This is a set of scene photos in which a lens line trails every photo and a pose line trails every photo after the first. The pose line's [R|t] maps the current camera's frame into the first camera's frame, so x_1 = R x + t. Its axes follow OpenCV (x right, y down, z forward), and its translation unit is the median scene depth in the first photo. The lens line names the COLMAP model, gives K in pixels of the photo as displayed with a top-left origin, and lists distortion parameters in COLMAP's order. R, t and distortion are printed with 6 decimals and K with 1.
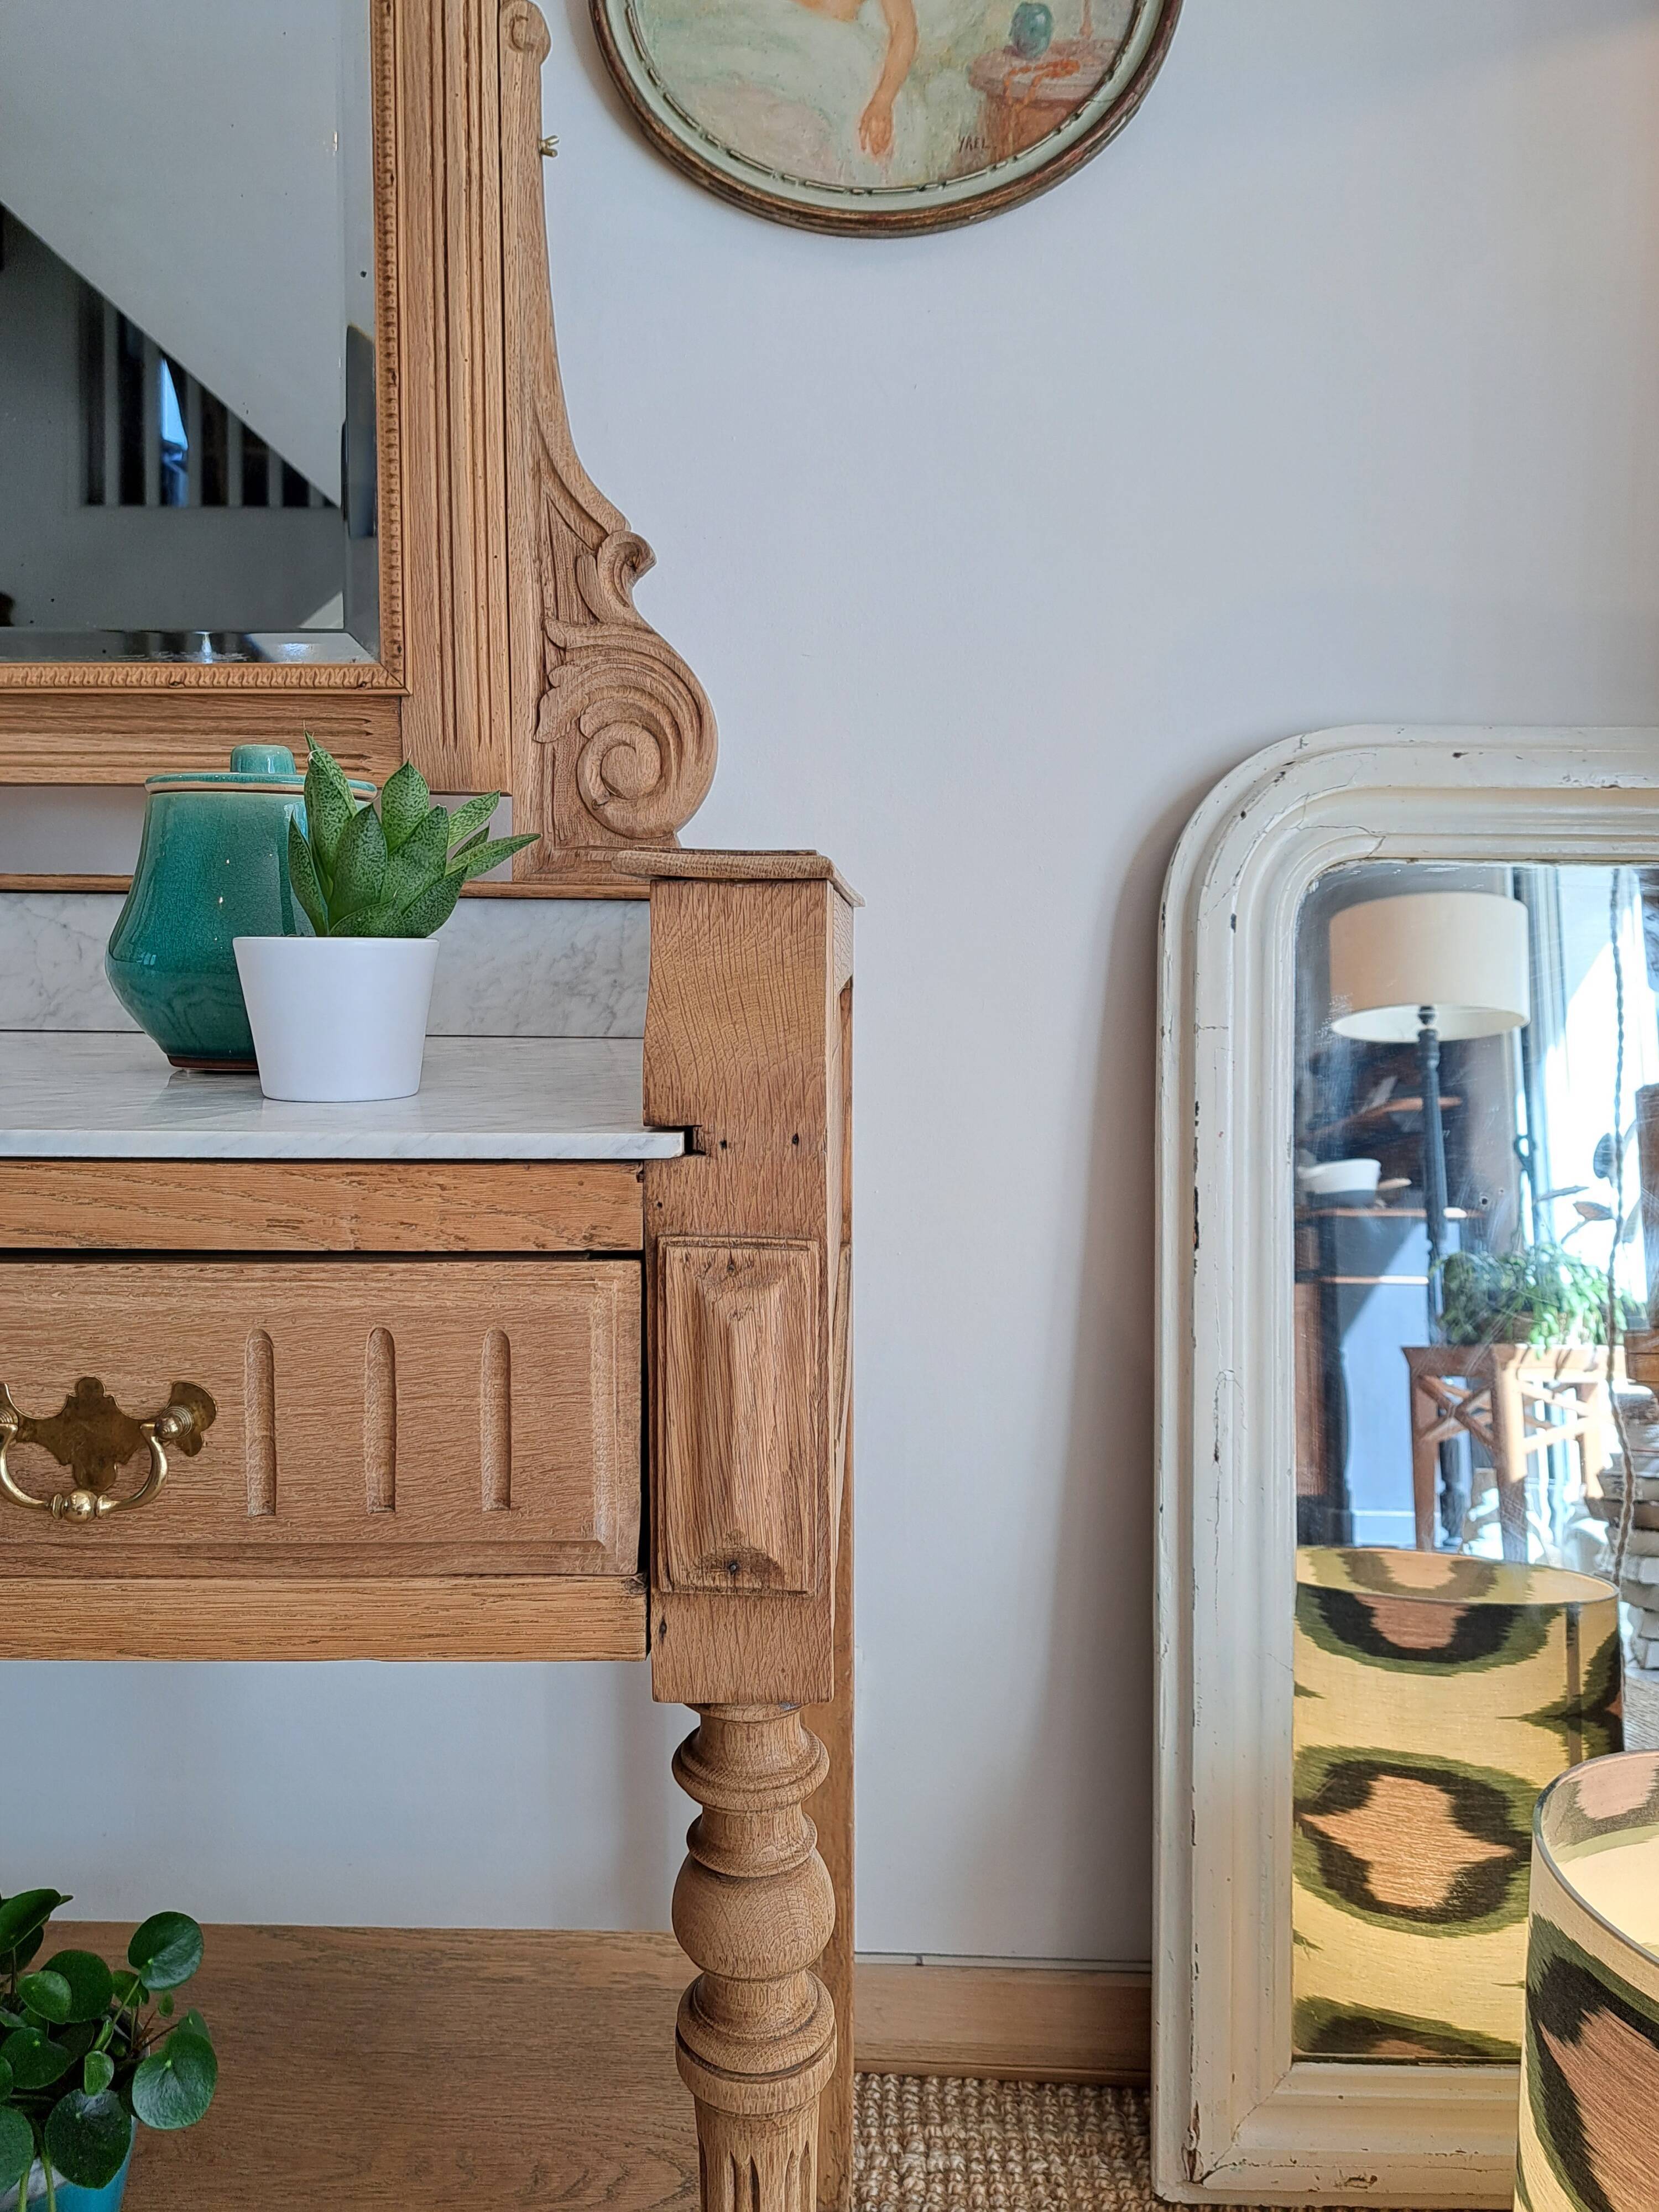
lens RADIAL K [[1607.5, 0, 855.8], [0, 1607.5, 1094.7], [0, 0, 1]] dist [0.124249, -0.210196]
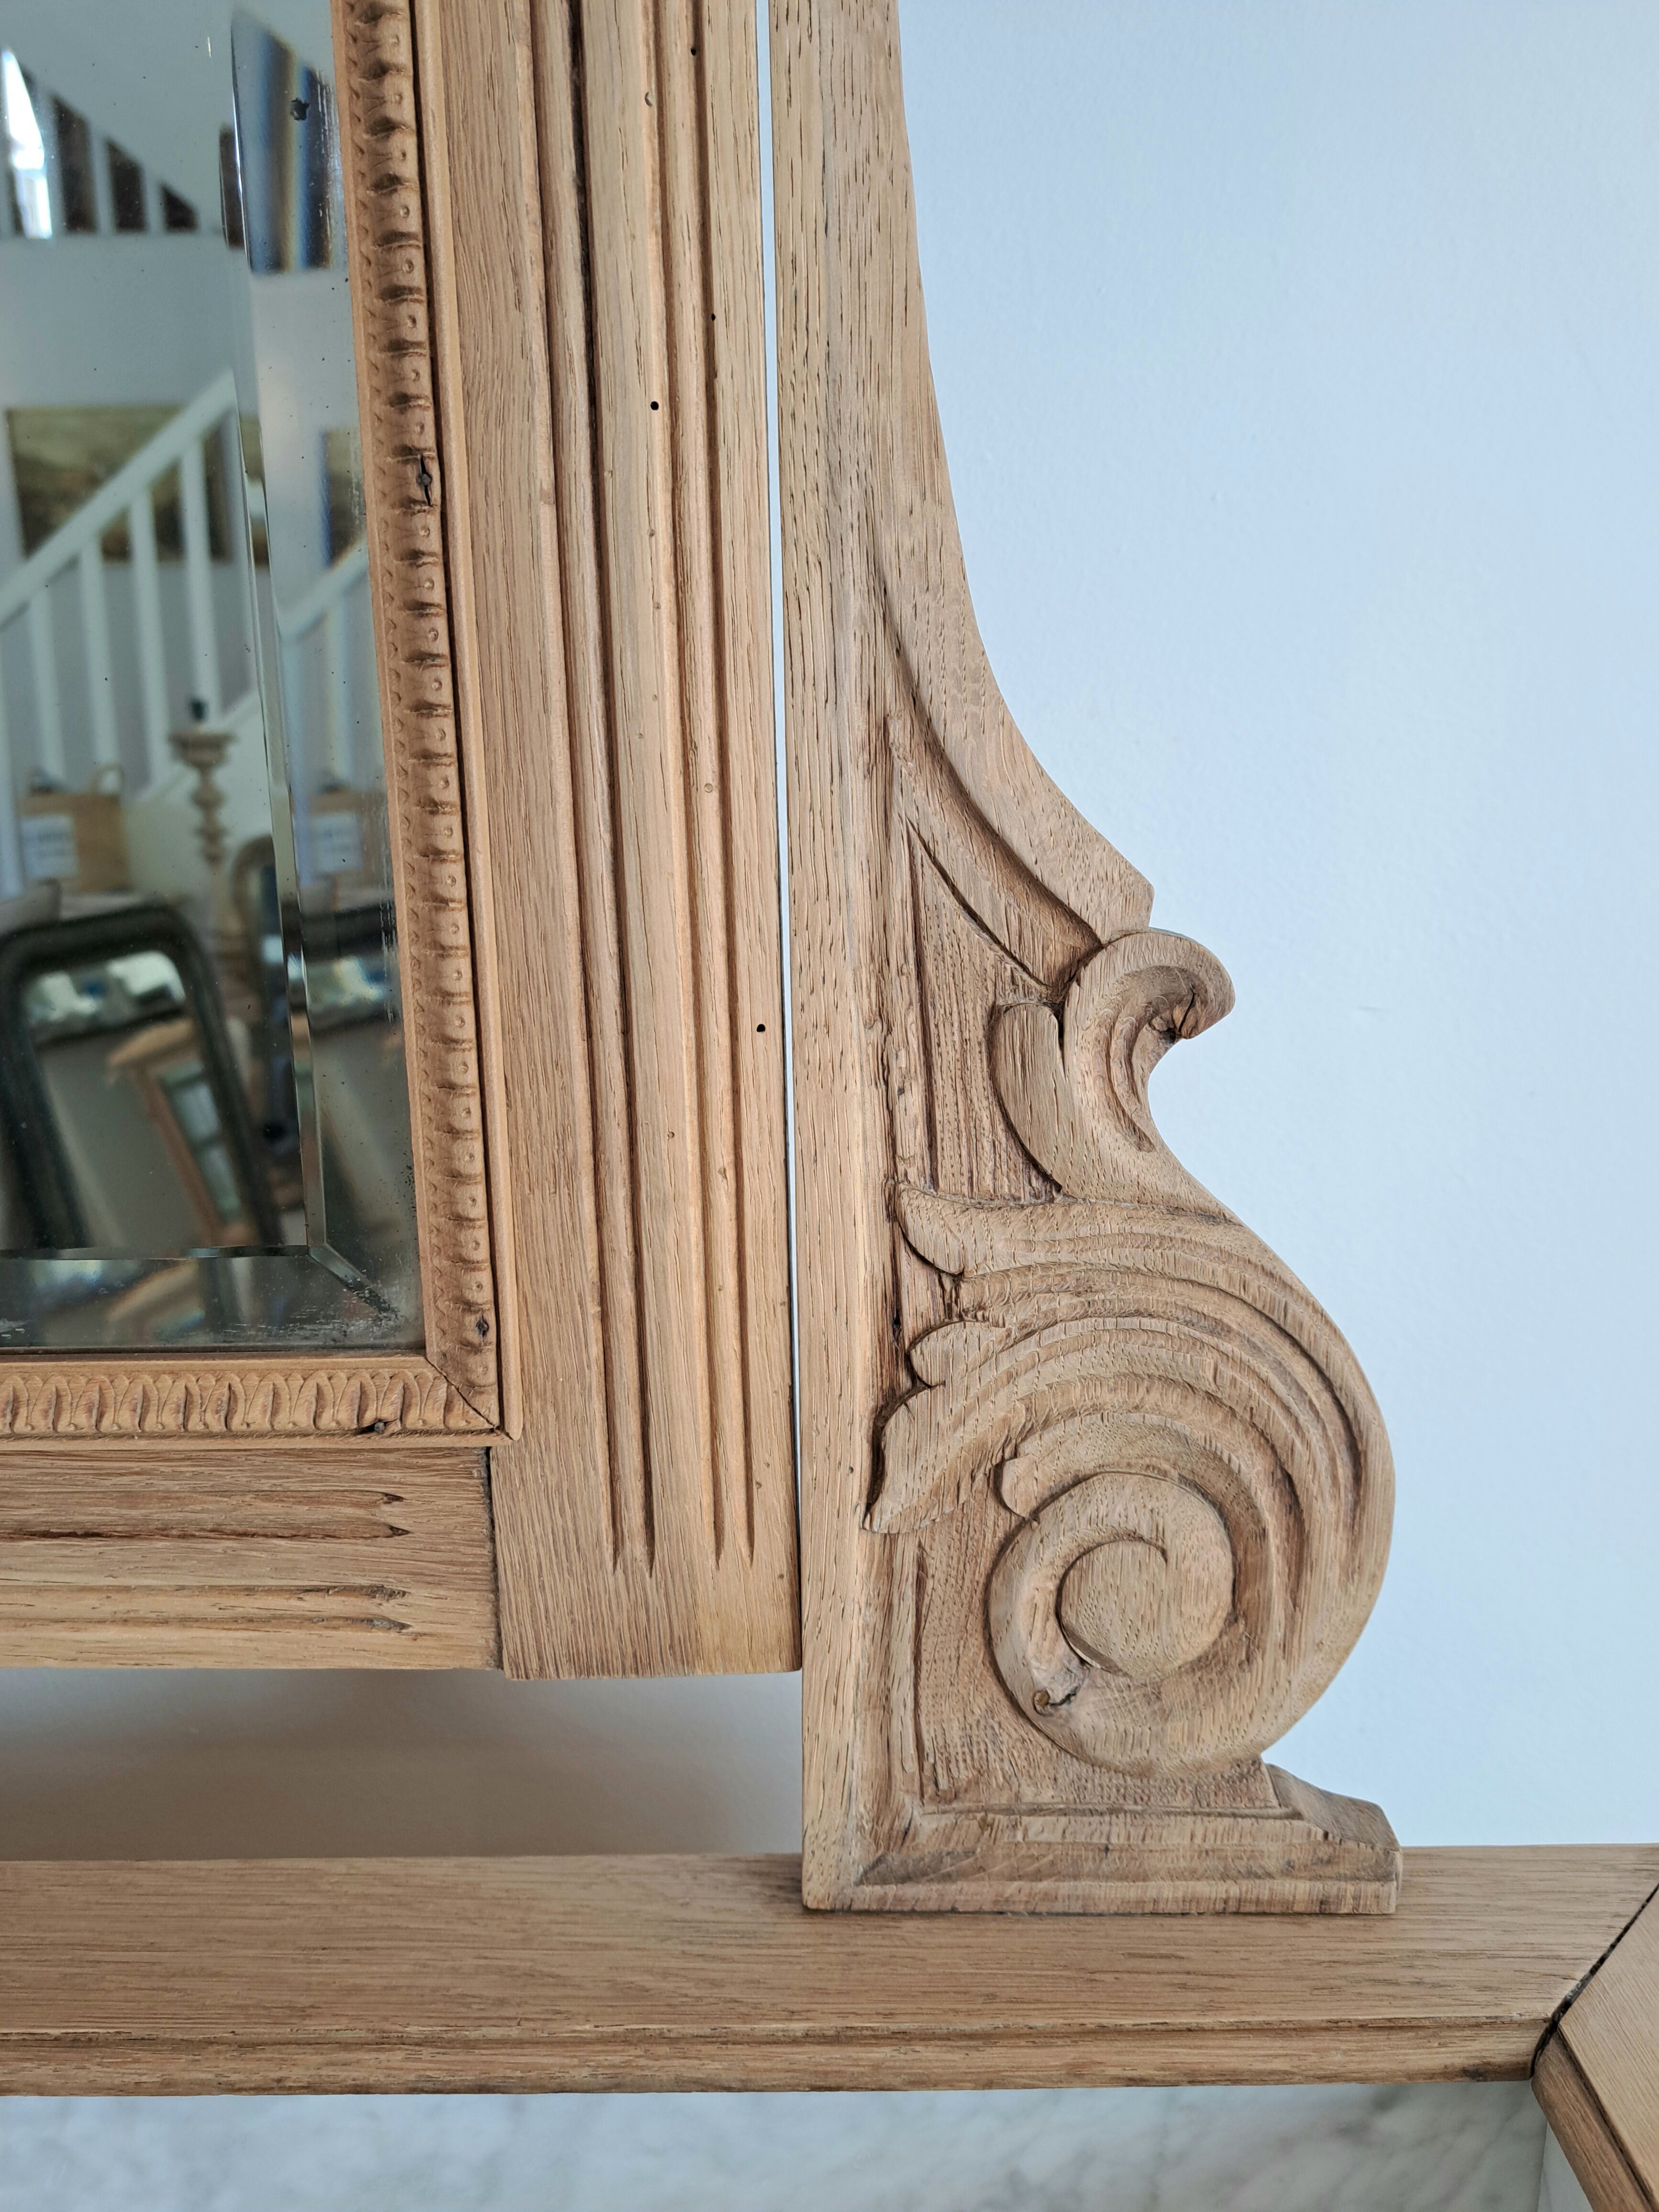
lens RADIAL K [[1655.7, 0, 829.5], [0, 1655.7, 1133.0], [0, 0, 1]] dist [0.050512, -0.090508]
pose [[0.999682, -0.024151, 0.007304, -0.212228], [0.023095, 0.992437, 0.120559, -0.353027], [-0.010160, -0.120352, 0.992679, 0.682984]]
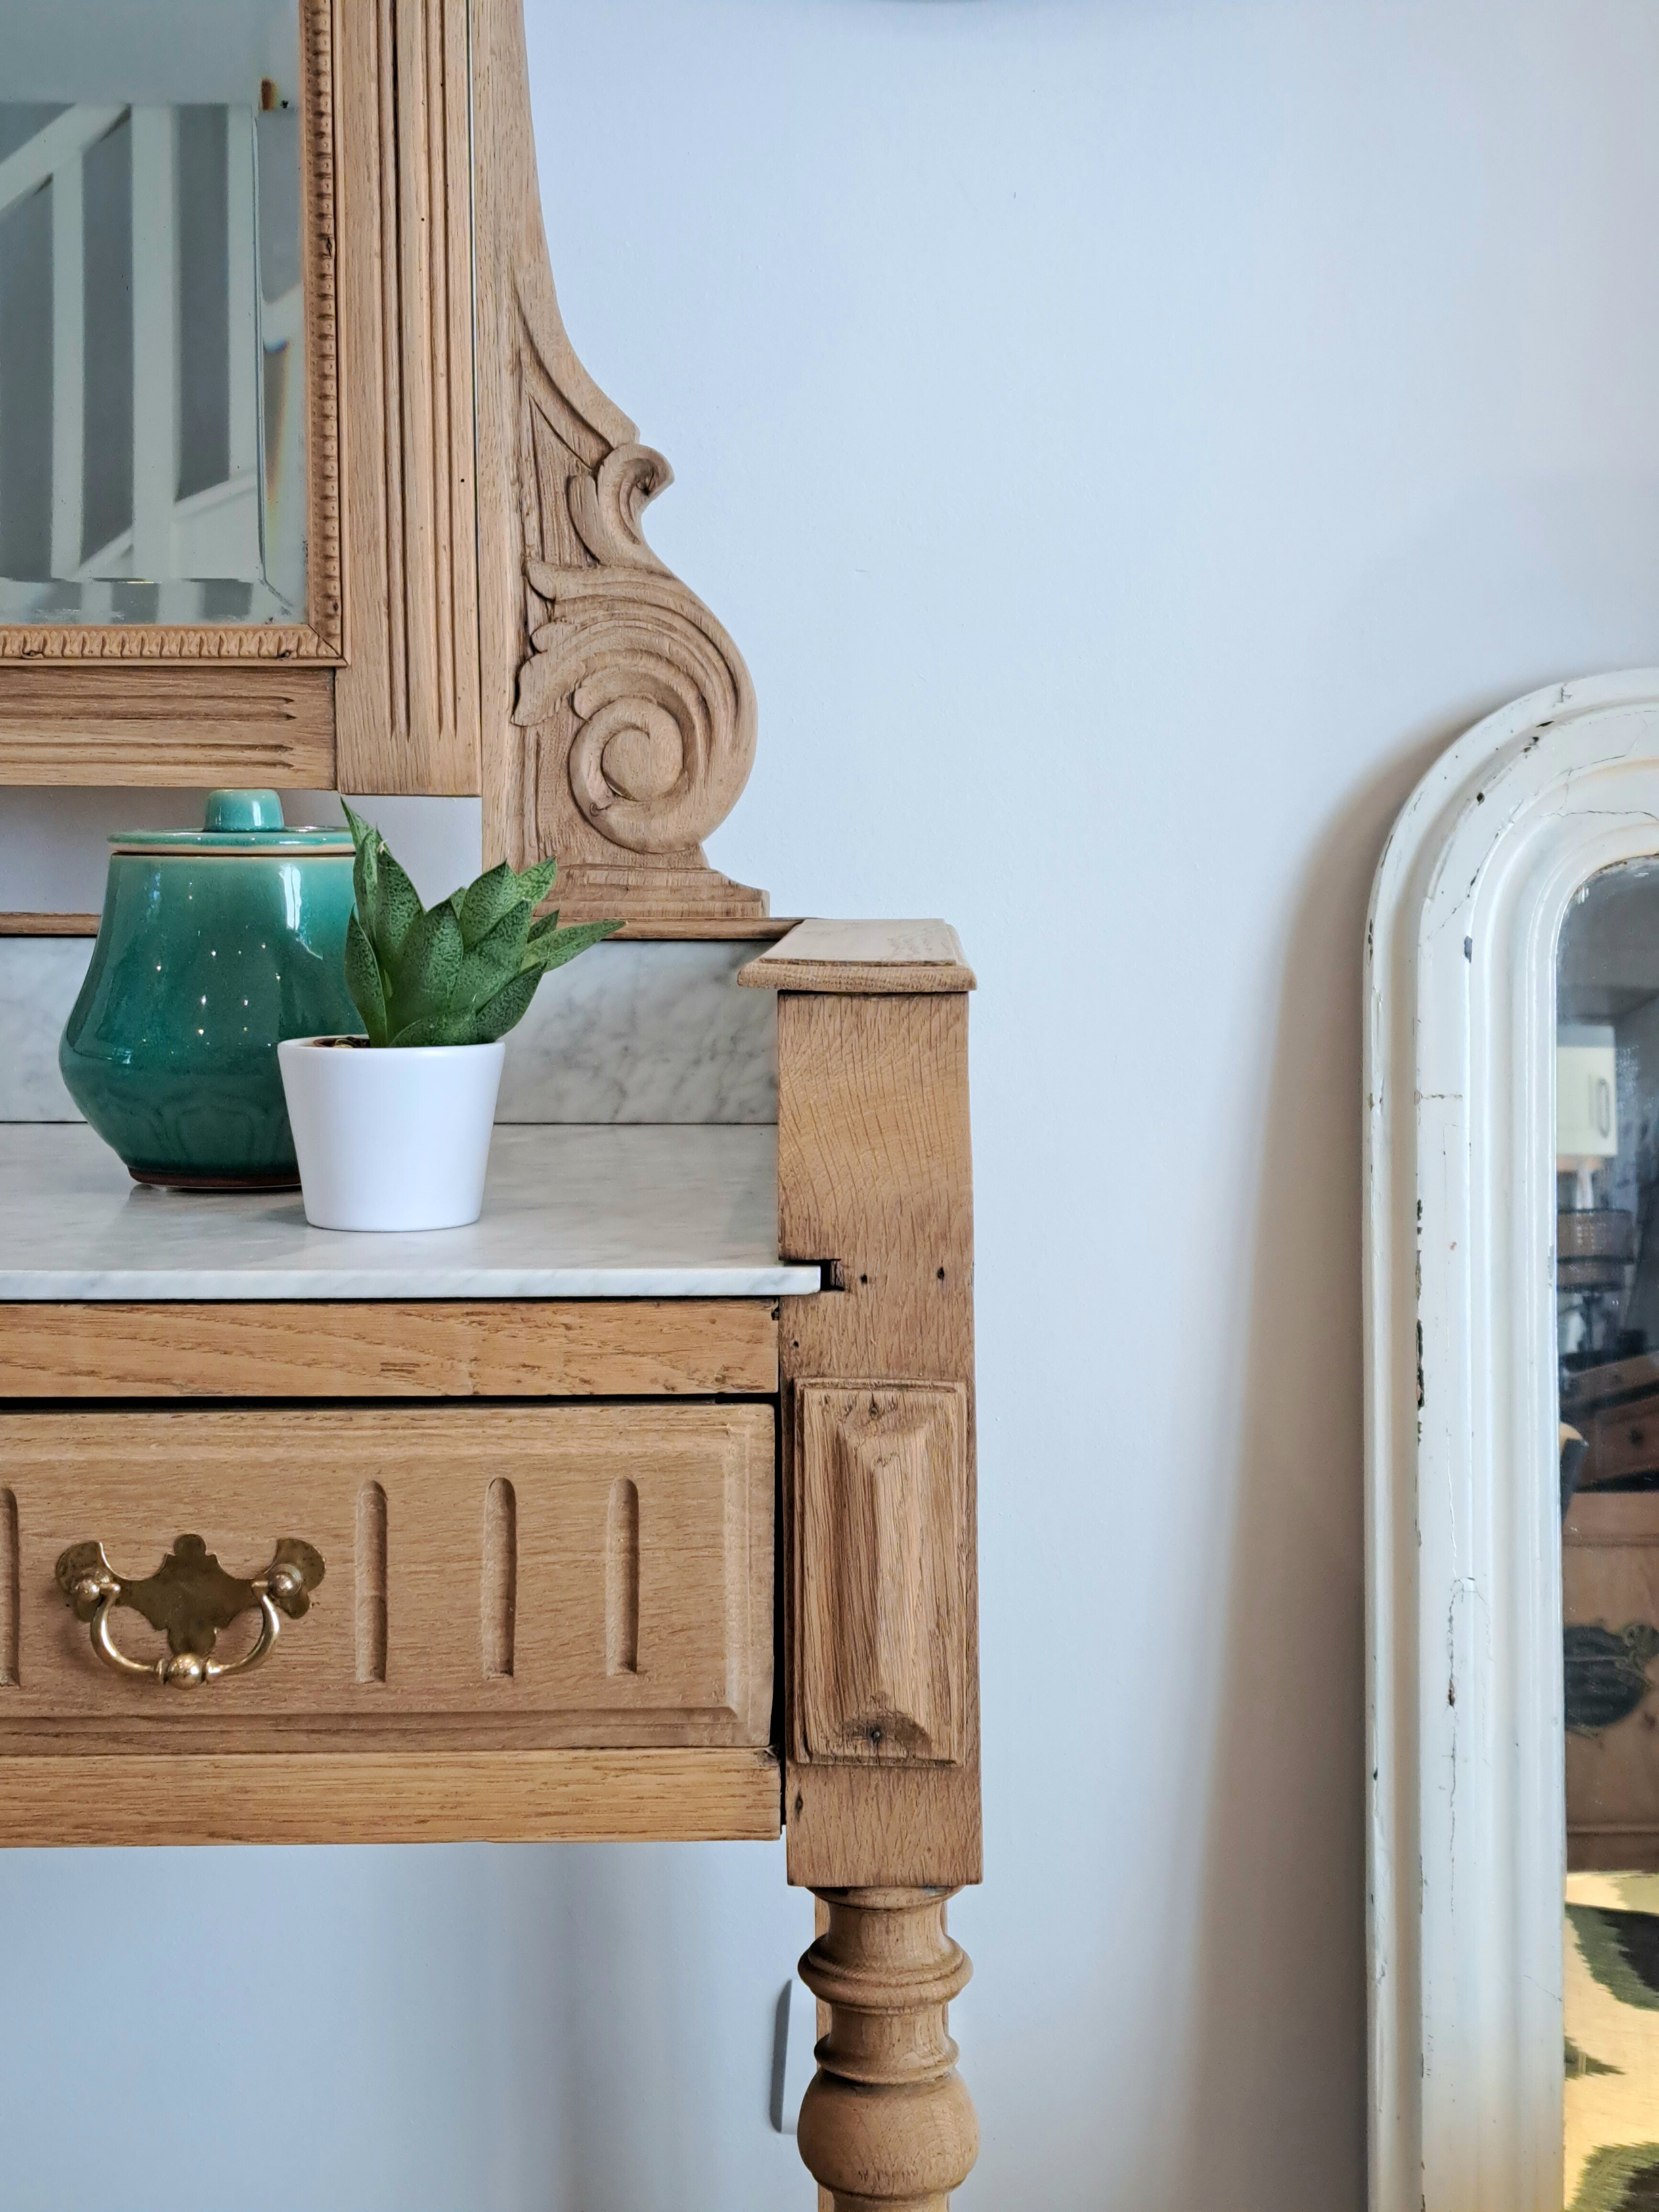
lens RADIAL K [[3162.9, 0, 852.1], [0, 3162.9, 1103.2], [0, 0, 1]] dist [0.370708, -1.822649]
pose [[0.999953, -0.007197, 0.006520, -0.055142], [0.007268, 0.999914, -0.010902, -0.028563], [-0.006441, 0.010949, 0.999919, -0.469330]]
